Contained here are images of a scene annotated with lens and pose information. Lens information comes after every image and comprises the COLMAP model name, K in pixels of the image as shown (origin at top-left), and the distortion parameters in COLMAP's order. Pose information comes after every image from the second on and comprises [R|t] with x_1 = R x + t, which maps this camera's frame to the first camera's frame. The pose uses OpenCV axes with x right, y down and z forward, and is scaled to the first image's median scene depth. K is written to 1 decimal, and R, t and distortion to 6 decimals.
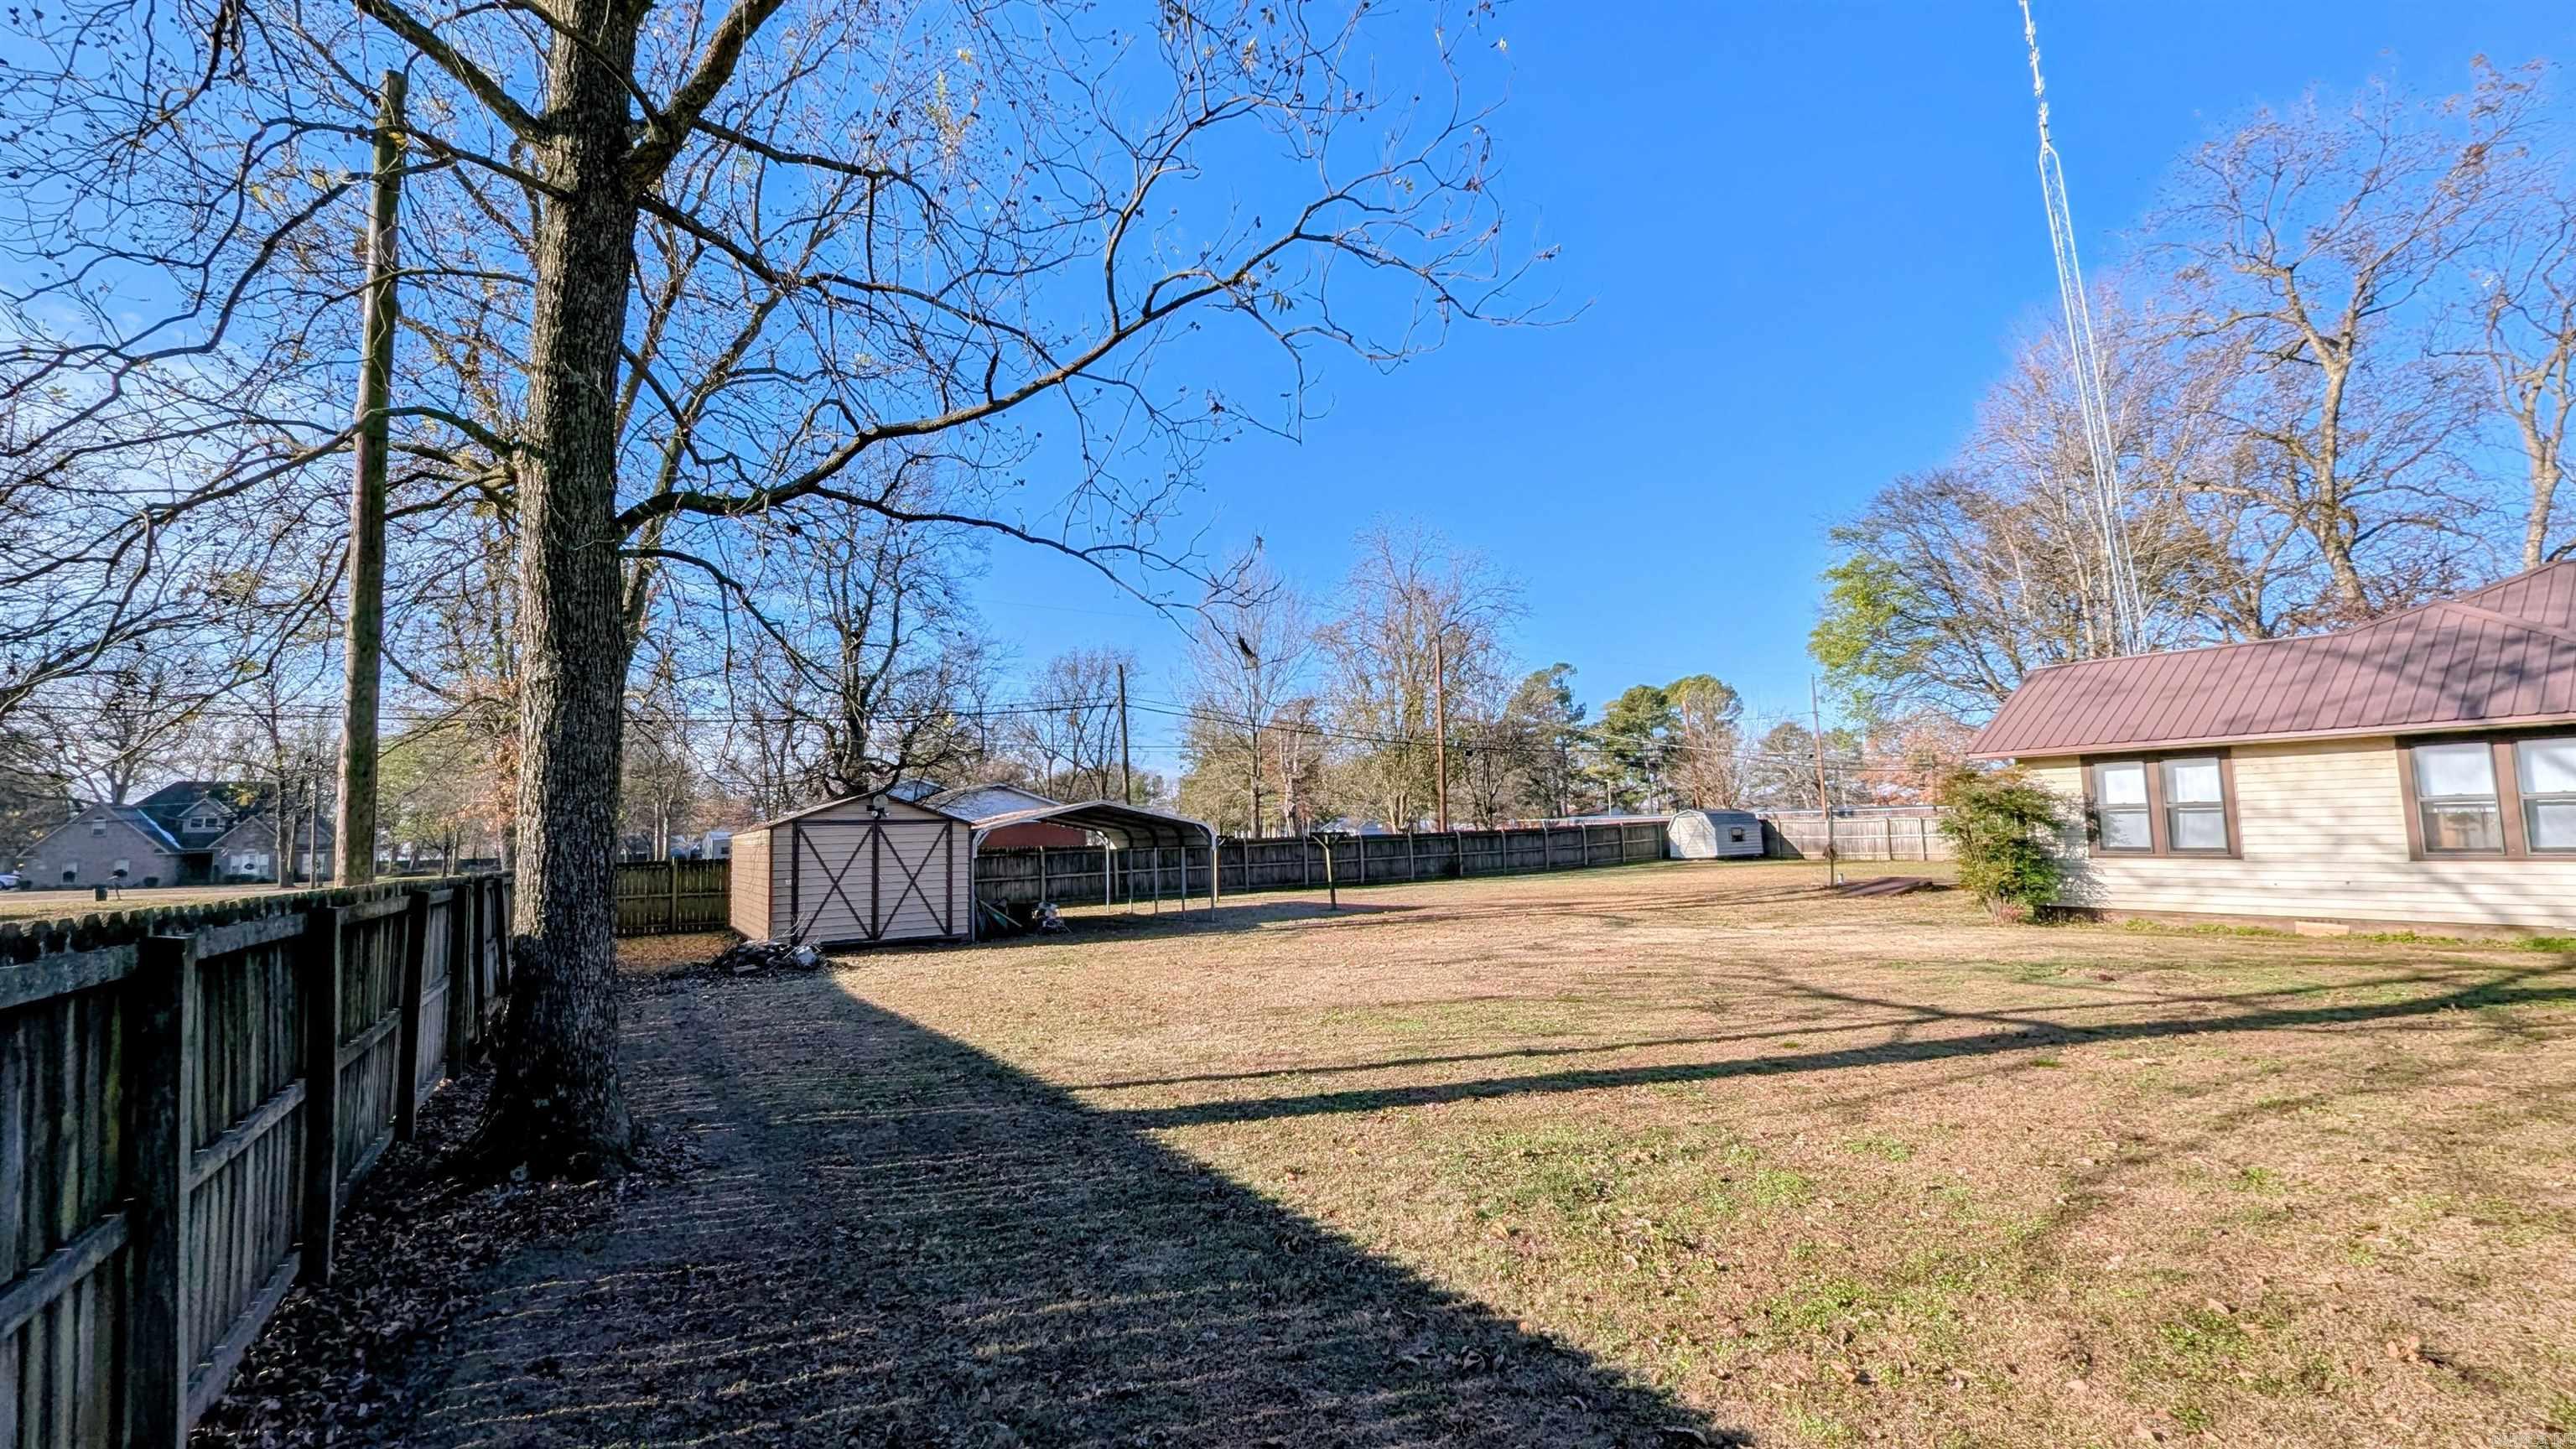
lens RADIAL K [[1068.2, 0, 1293.6], [0, 1068.2, 731.7], [0, 0, 1]] dist [0.001505, 0.000305]
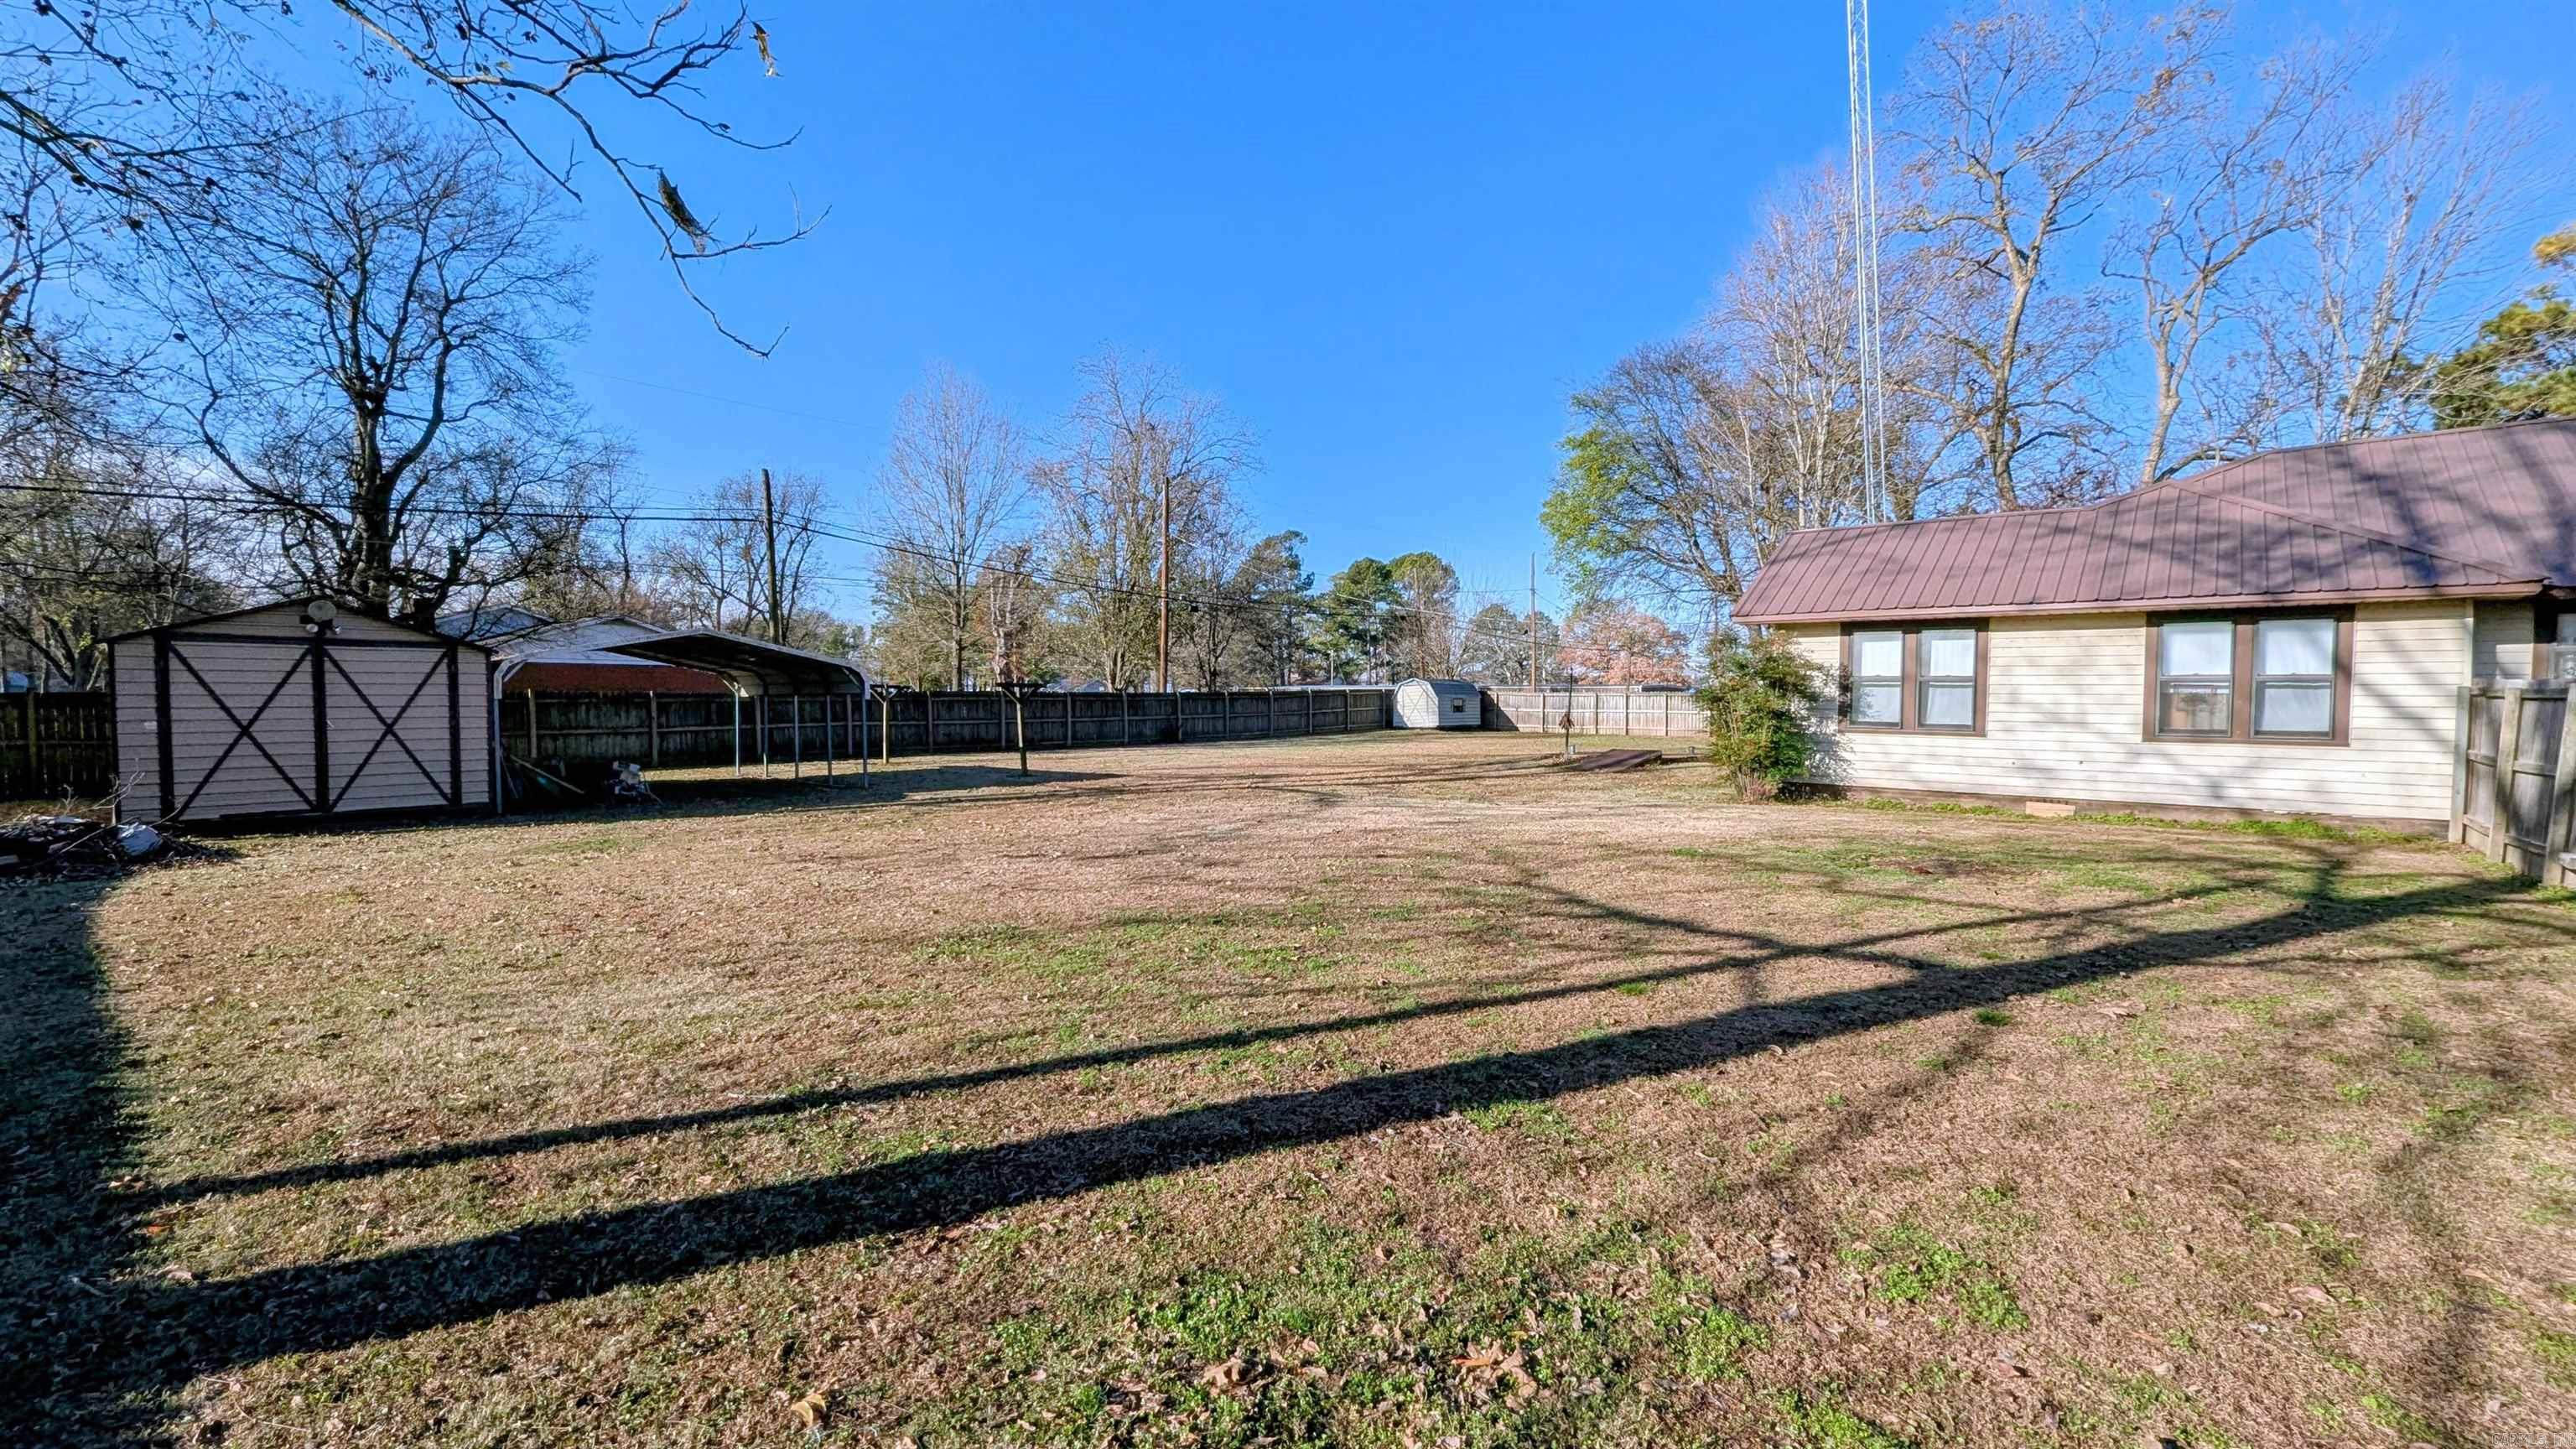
lens RADIAL K [[1068.2, 0, 1301.2], [0, 1068.2, 725.7], [0, 0, 1]] dist [0.001505, 0.000305]
pose [[0.965264, 0.024425, 0.260133, 0.023745], [-0.055225, 0.992200, 0.111756, 0.018010], [-0.255375, -0.122240, 0.959084, 0.119701]]
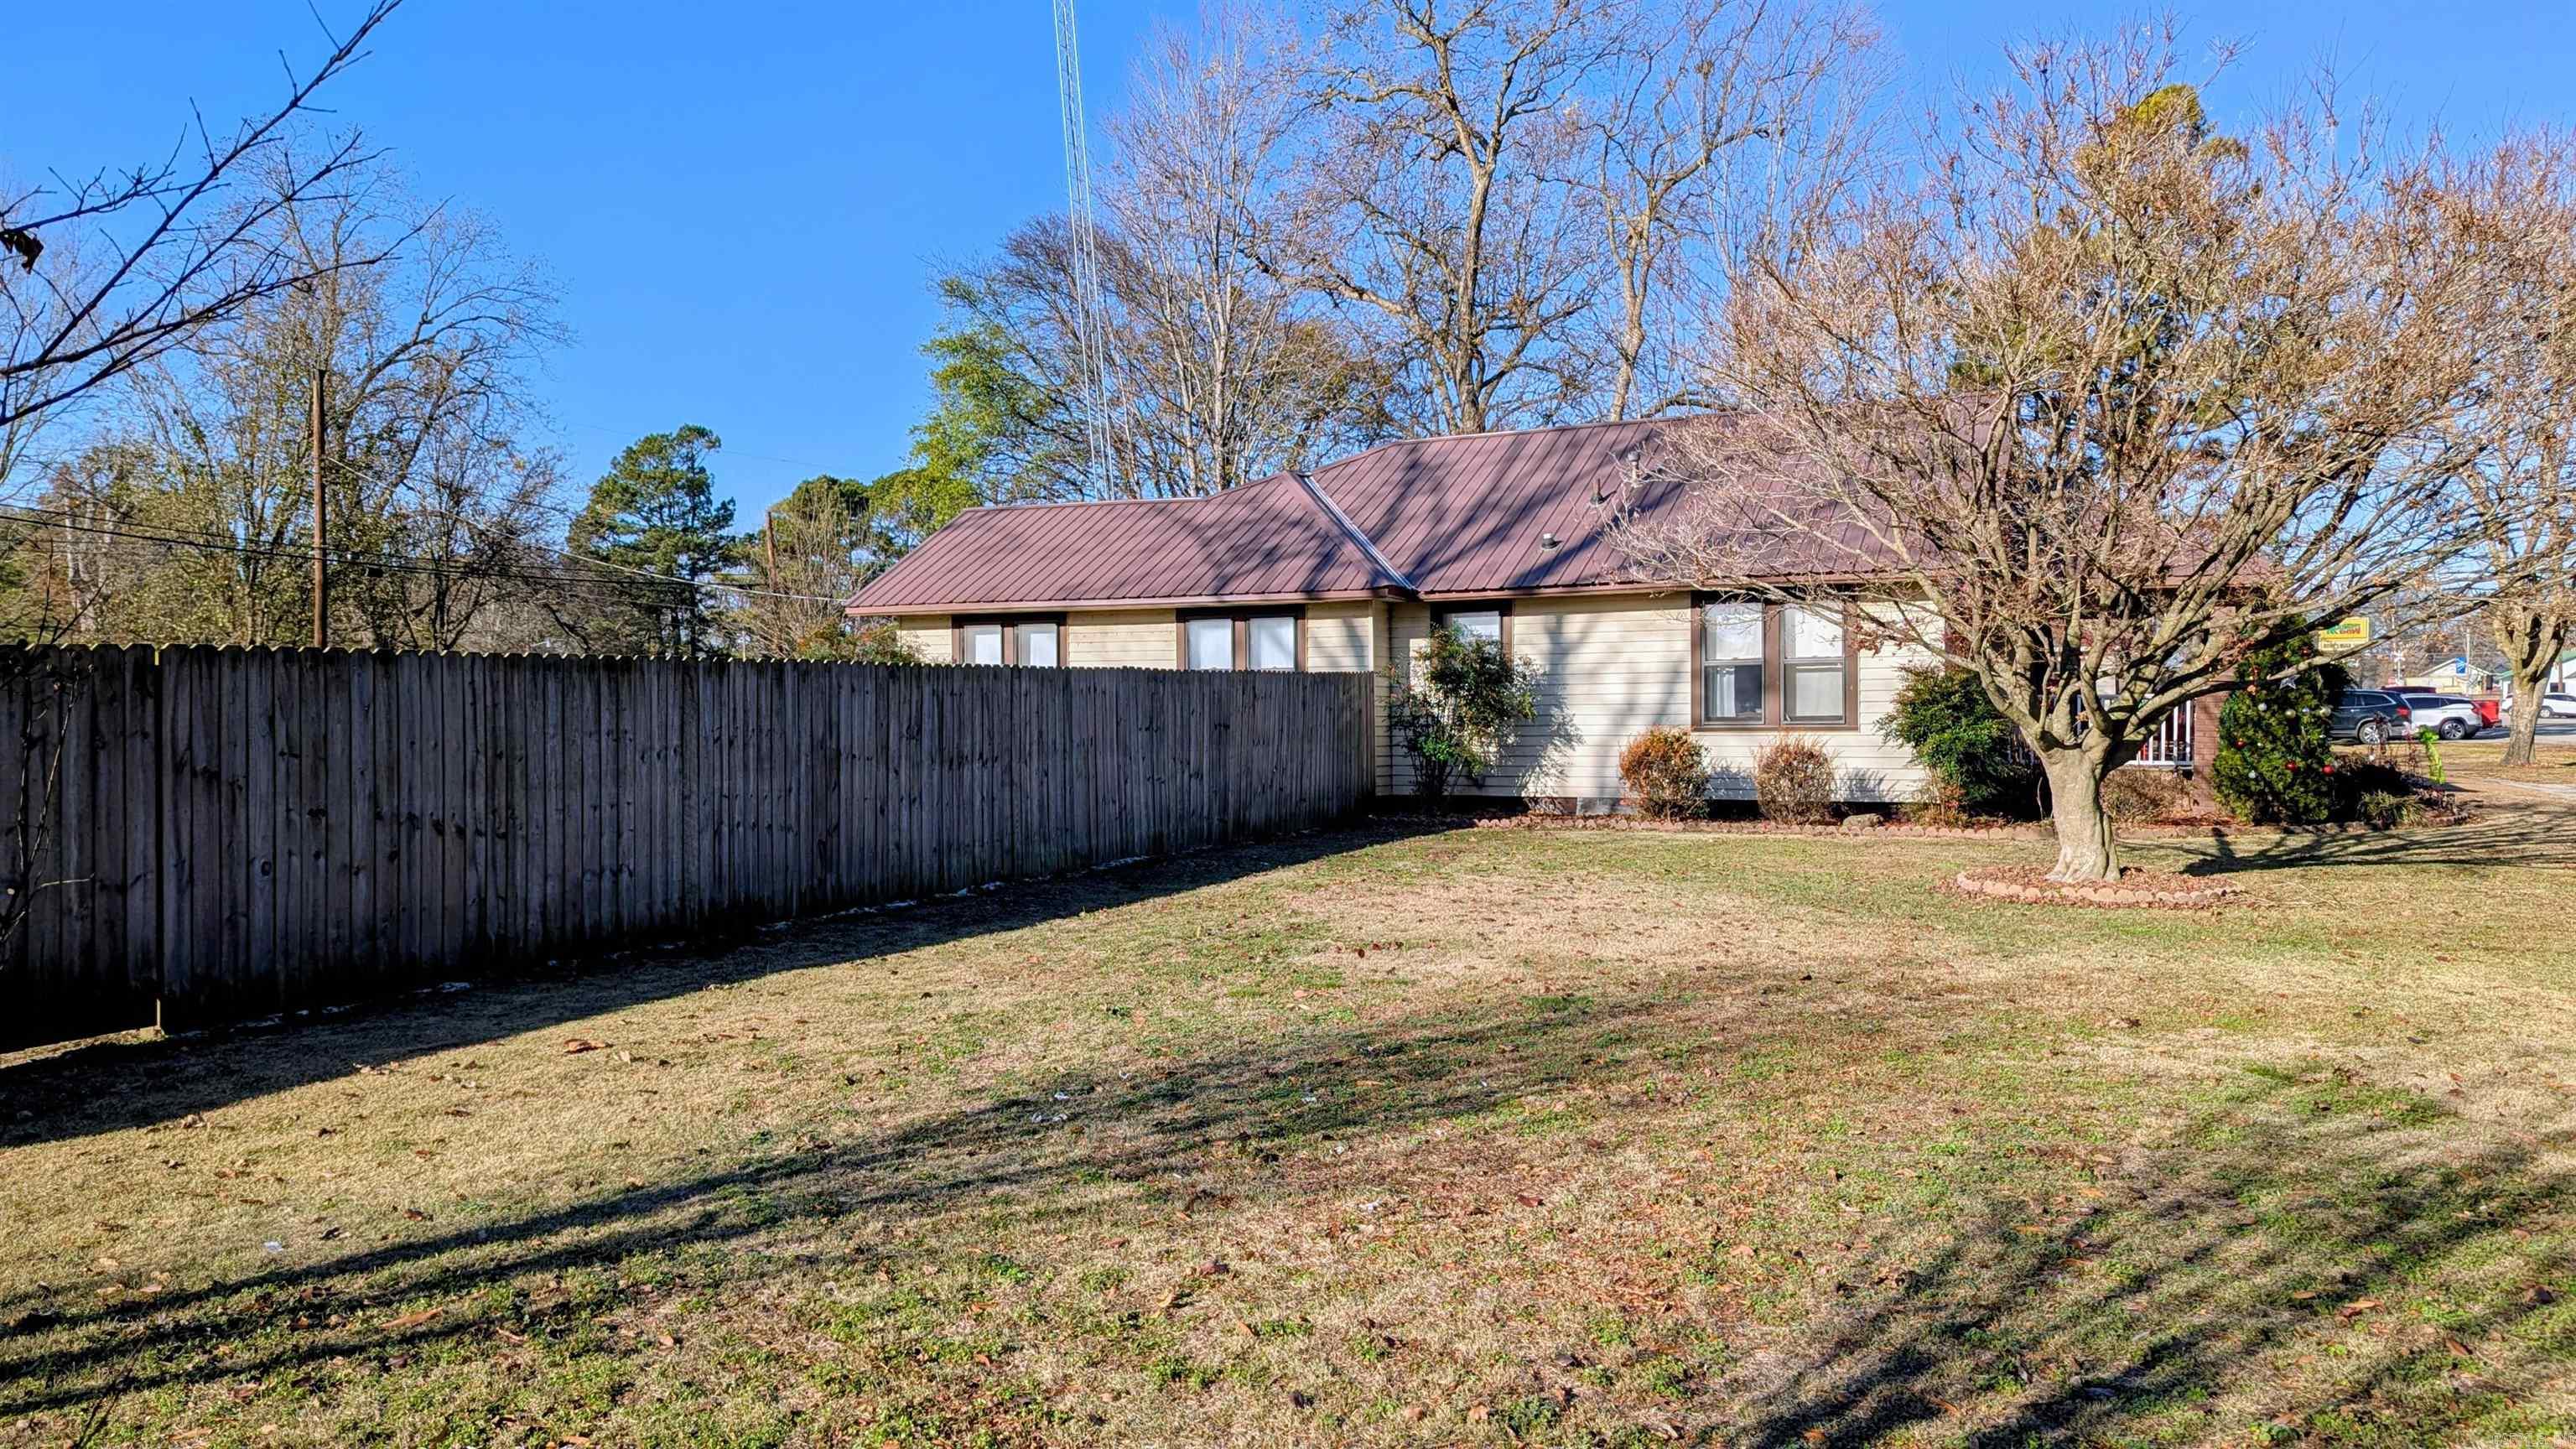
lens RADIAL K [[1856.1, 0, 1285.8], [0, 1856.1, 721.0], [0, 0, 1]] dist [0.027384, 0.000296]
pose [[0.866416, 0.019008, 0.498962, 0.124064], [-0.065481, 0.994971, 0.075800, -0.013038], [-0.495011, -0.098346, 0.863303, -0.235408]]
